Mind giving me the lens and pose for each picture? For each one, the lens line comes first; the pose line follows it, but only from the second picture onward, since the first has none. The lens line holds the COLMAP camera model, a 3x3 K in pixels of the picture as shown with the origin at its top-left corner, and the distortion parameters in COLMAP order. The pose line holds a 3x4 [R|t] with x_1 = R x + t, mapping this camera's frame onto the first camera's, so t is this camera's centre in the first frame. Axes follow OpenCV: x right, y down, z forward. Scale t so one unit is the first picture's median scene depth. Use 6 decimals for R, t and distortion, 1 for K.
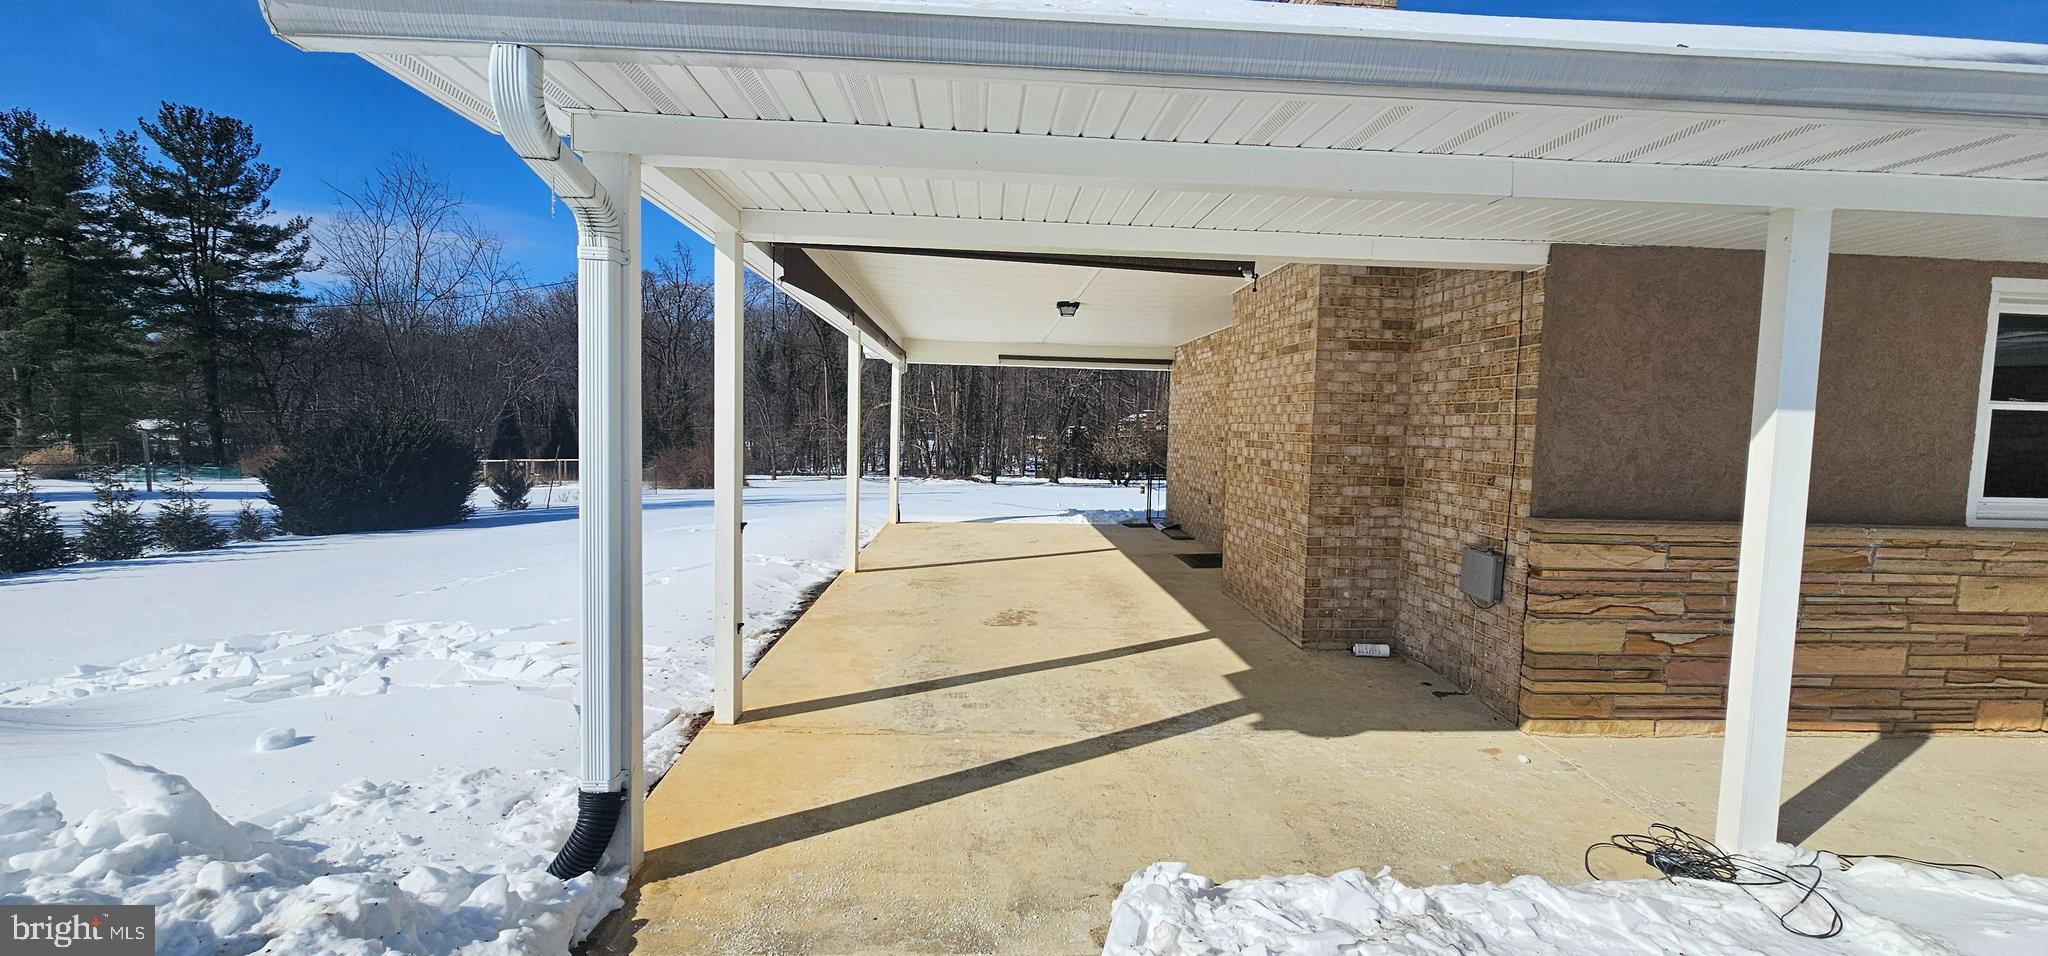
lens RADIAL K [[835.7, 0, 1027.1], [0, 835.7, 481.0], [0, 0, 1]] dist [-0.002599, 0.000516]
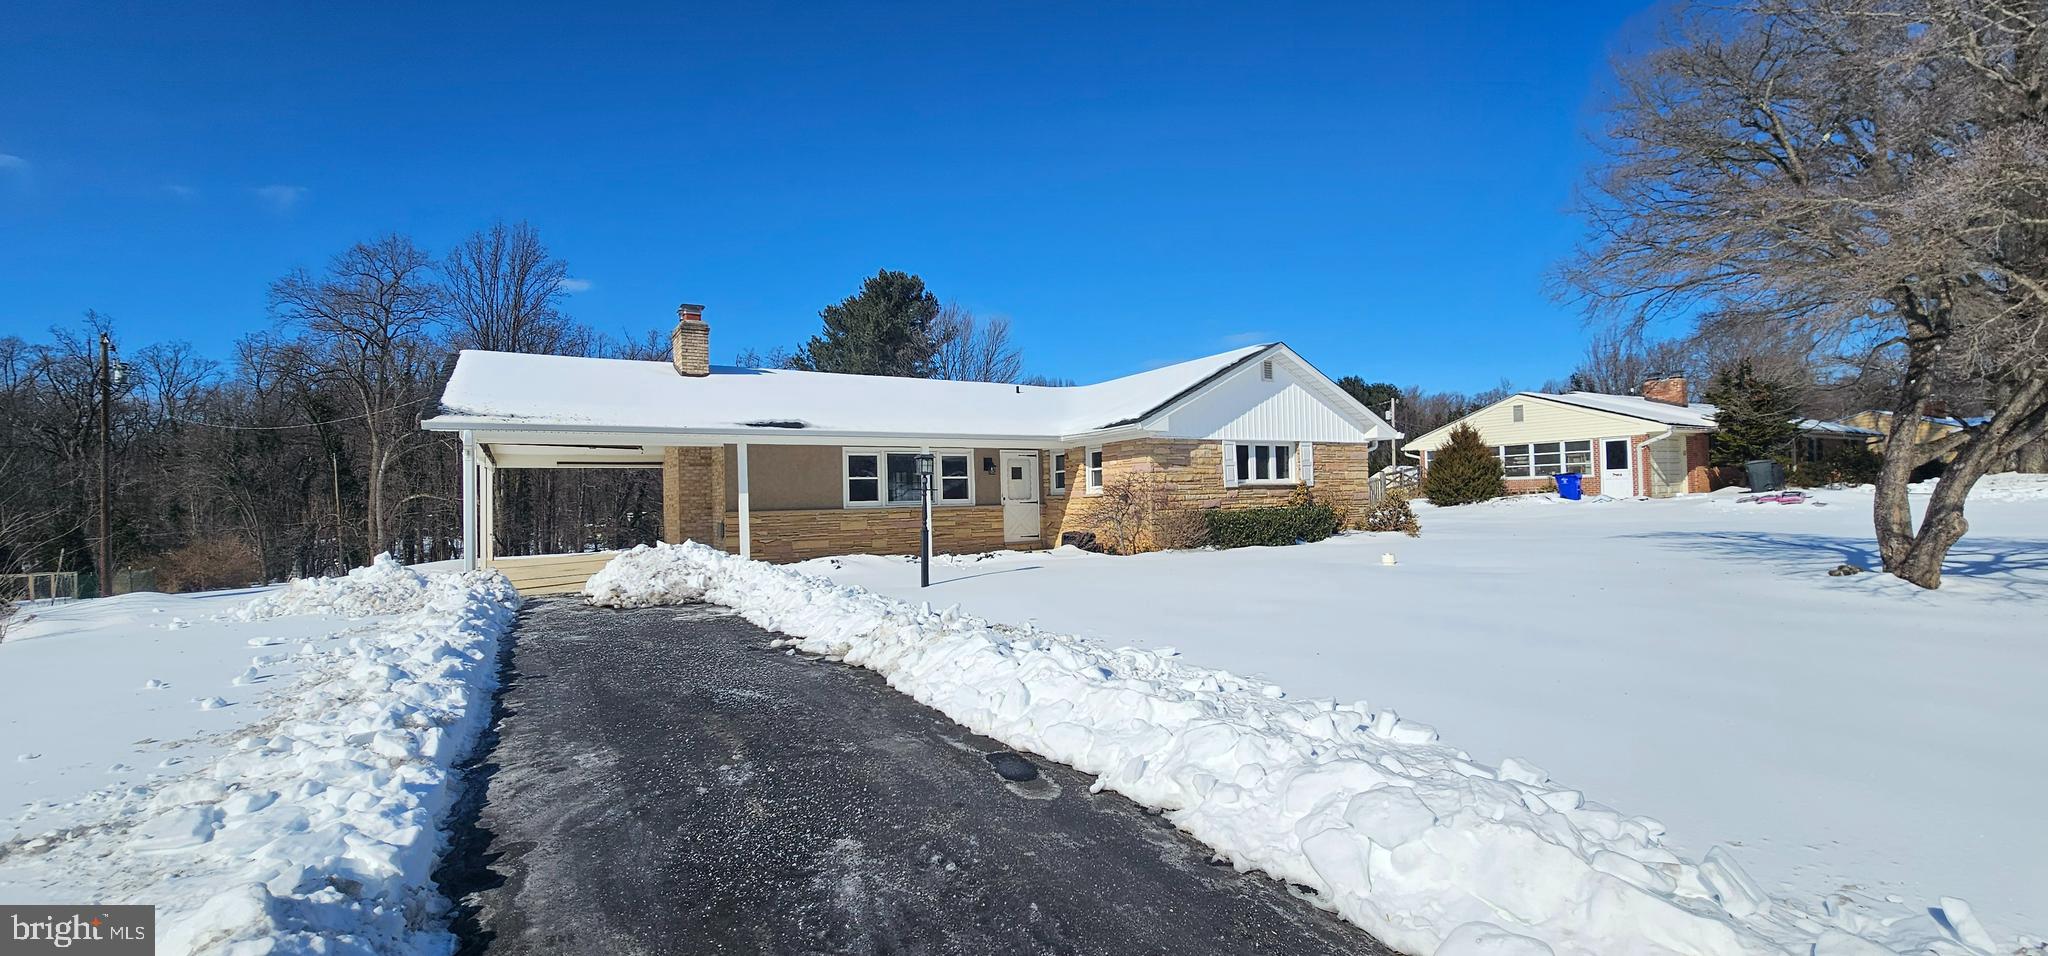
lens RADIAL K [[835.7, 0, 1026.1], [0, 835.7, 484.7], [0, 0, 1]] dist [-0.002599, 0.000516]
pose [[0.883302, -0.037027, 0.467340, 0.003179], [0.078672, 0.994446, -0.069907, 0.019585], [-0.462157, 0.098516, 0.881309, -0.198521]]
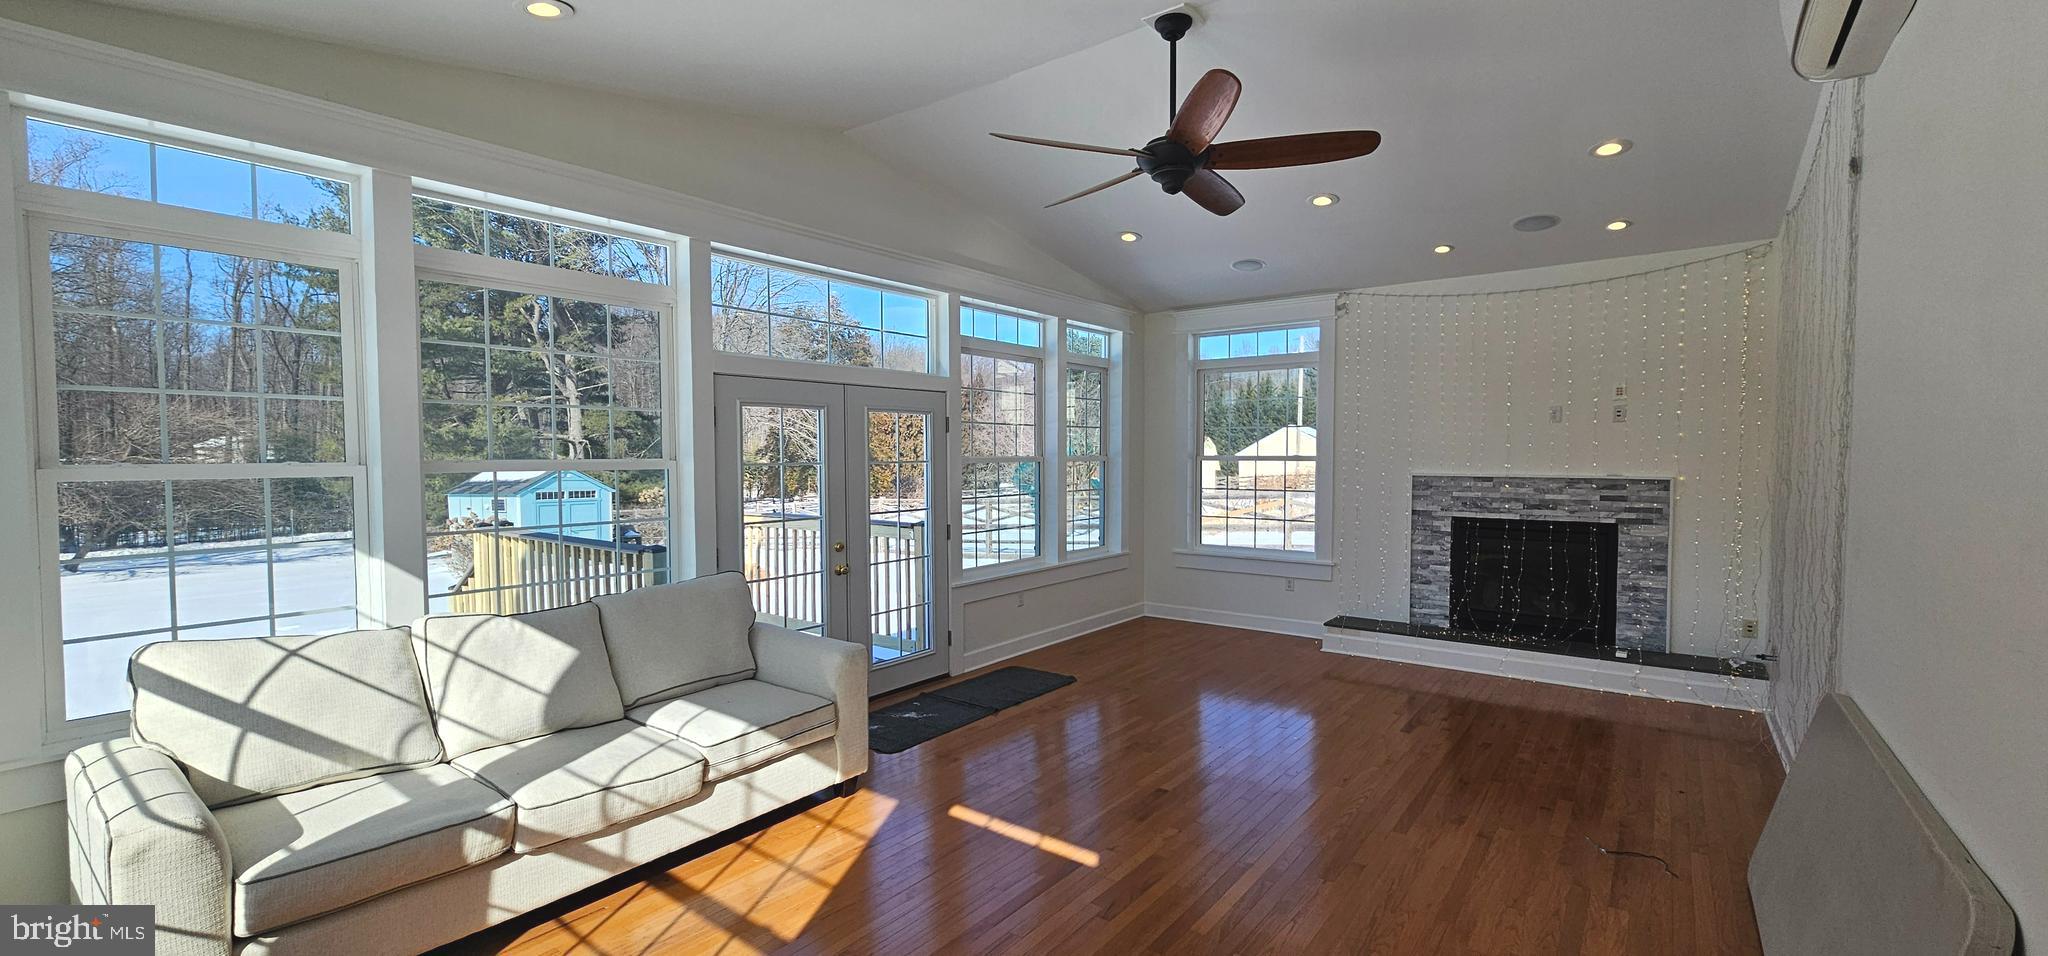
lens RADIAL K [[835.7, 0, 1030.7], [0, 835.7, 482.3], [0, 0, 1]] dist [-0.002599, 0.000516]
pose [[0.651139, -0.054904, 0.756970, 0.140601], [0.070244, 0.997459, 0.011924, -0.017191], [-0.755701, 0.045409, 0.653340, 0.216467]]
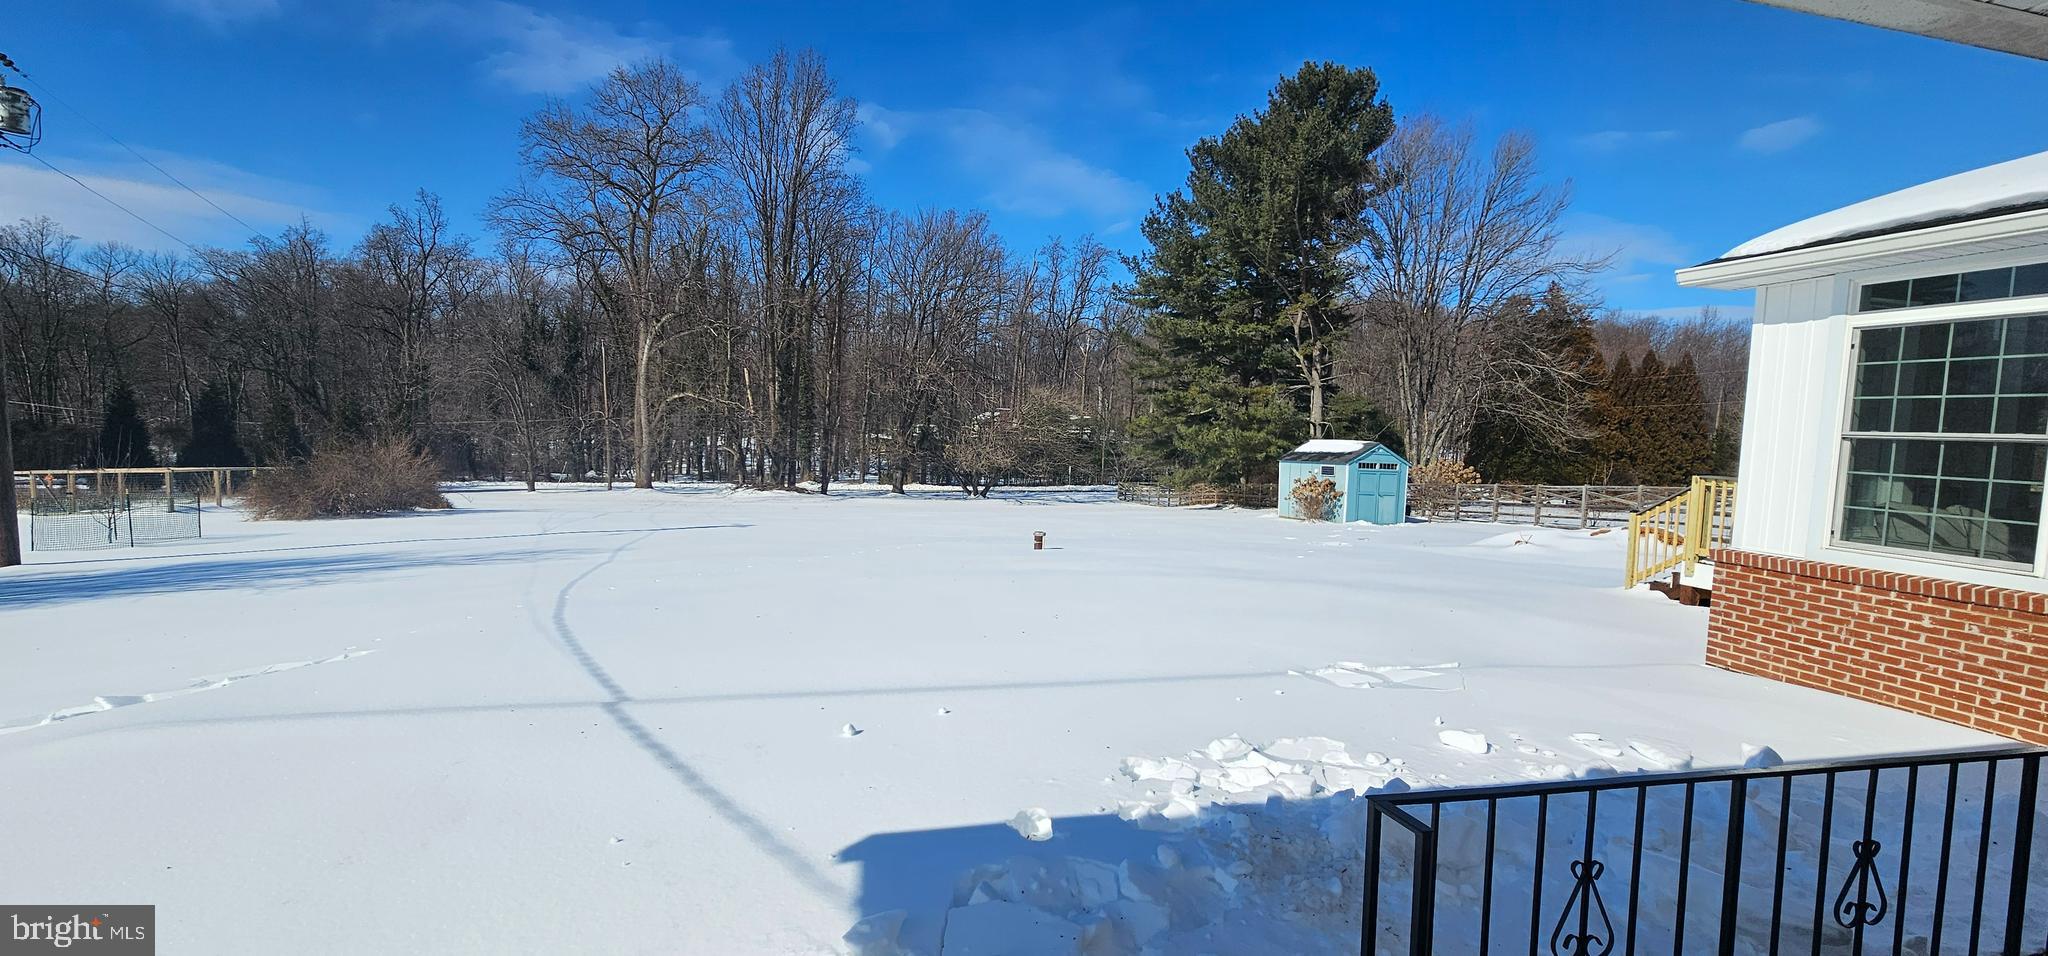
lens RADIAL K [[835.7, 0, 1026.5], [0, 835.7, 481.3], [0, 0, 1]] dist [-0.002599, 0.000516]
pose [[0.984008, -0.001058, 0.178122, 0.012352], [0.000600, 0.999996, 0.002628, -0.014586], [-0.178124, -0.002480, 0.984005, 0.194079]]
